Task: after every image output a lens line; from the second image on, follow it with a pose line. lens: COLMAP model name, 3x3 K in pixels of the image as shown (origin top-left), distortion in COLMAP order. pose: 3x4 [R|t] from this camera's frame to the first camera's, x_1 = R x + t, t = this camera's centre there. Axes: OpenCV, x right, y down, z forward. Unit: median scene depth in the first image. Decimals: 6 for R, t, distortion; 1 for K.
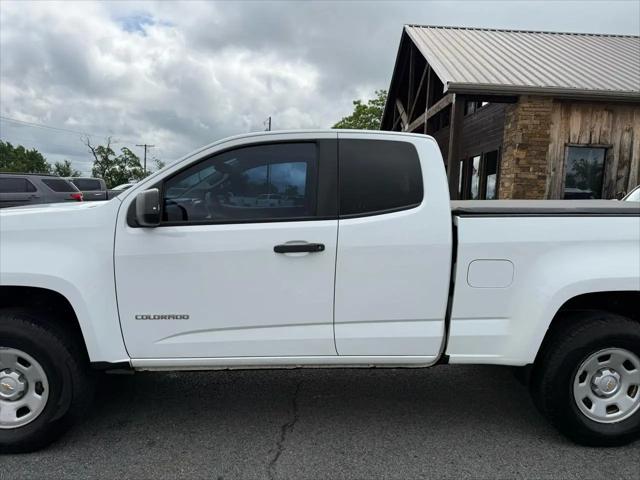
lens RADIAL K [[452.2, 0, 320.8], [0, 452.2, 241.3], [0, 0, 1]] dist [0.033613, -0.044491]
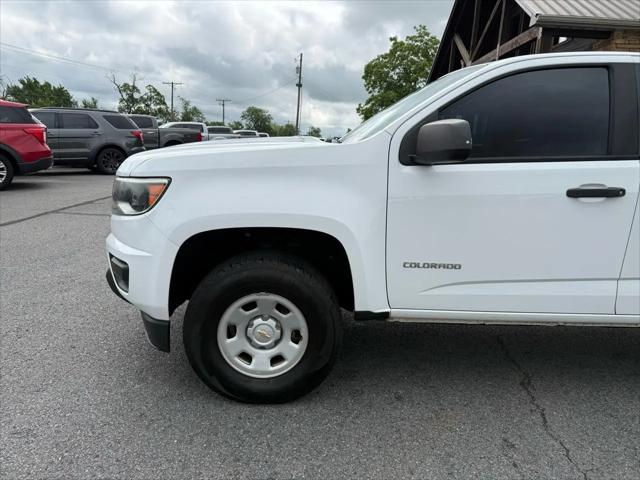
lens RADIAL K [[452.2, 0, 319.5], [0, 452.2, 235.1], [0, 0, 1]] dist [0.033613, -0.044491]
pose [[0.998818, 0.026266, -0.040893, -0.106731], [-0.021634, 0.993711, 0.109861, 0.002345], [0.043522, -0.108847, 0.993105, 0.019915]]
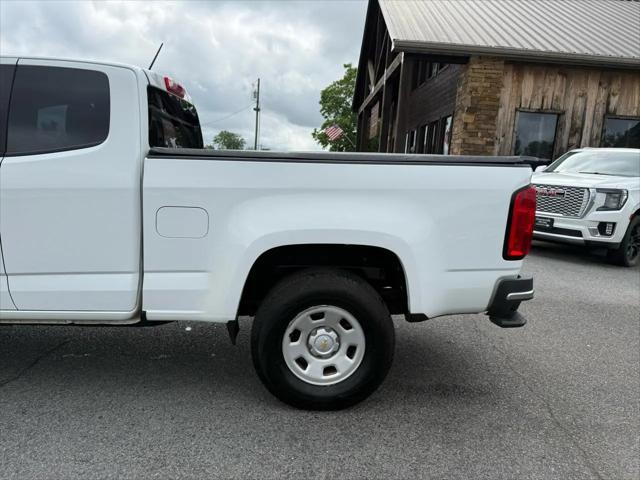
lens RADIAL K [[452.2, 0, 324.5], [0, 452.2, 242.2], [0, 0, 1]] dist [0.033613, -0.044491]
pose [[0.999759, 0.021259, 0.005483, 0.132515], [-0.021597, 0.997196, 0.071644, 0.008276], [-0.003944, -0.071746, 0.997415, 0.018869]]
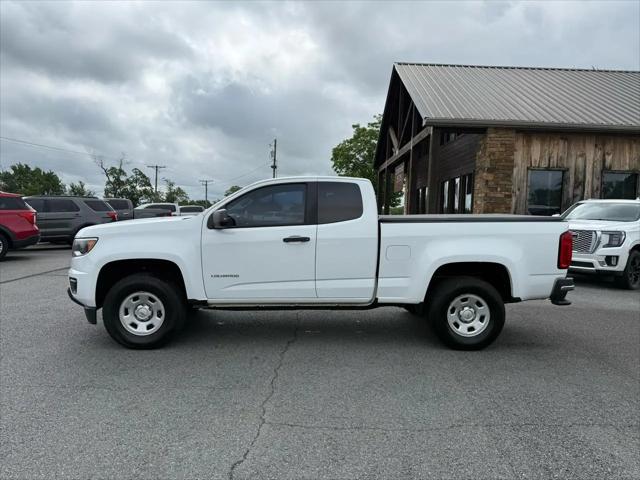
lens RADIAL K [[452.2, 0, 316.4], [0, 452.2, 239.0], [0, 0, 1]] dist [0.033613, -0.044491]
pose [[0.999793, -0.005304, -0.019650, 0.014388], [0.004444, 0.999040, -0.043570, 0.018920], [0.019862, 0.043474, 0.998857, -0.176003]]
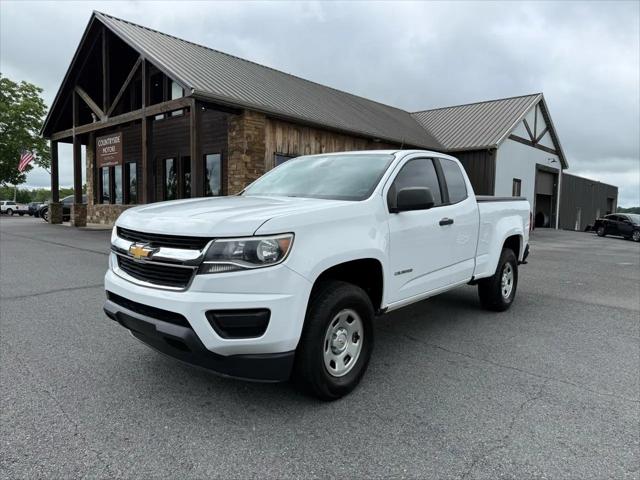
lens RADIAL K [[452.2, 0, 325.9], [0, 452.2, 241.8], [0, 0, 1]] dist [0.033613, -0.044491]
pose [[0.676344, -0.076291, 0.732625, -0.319227], [0.071047, 0.996741, 0.038205, -0.001701], [-0.733152, 0.026211, 0.679560, 0.033341]]
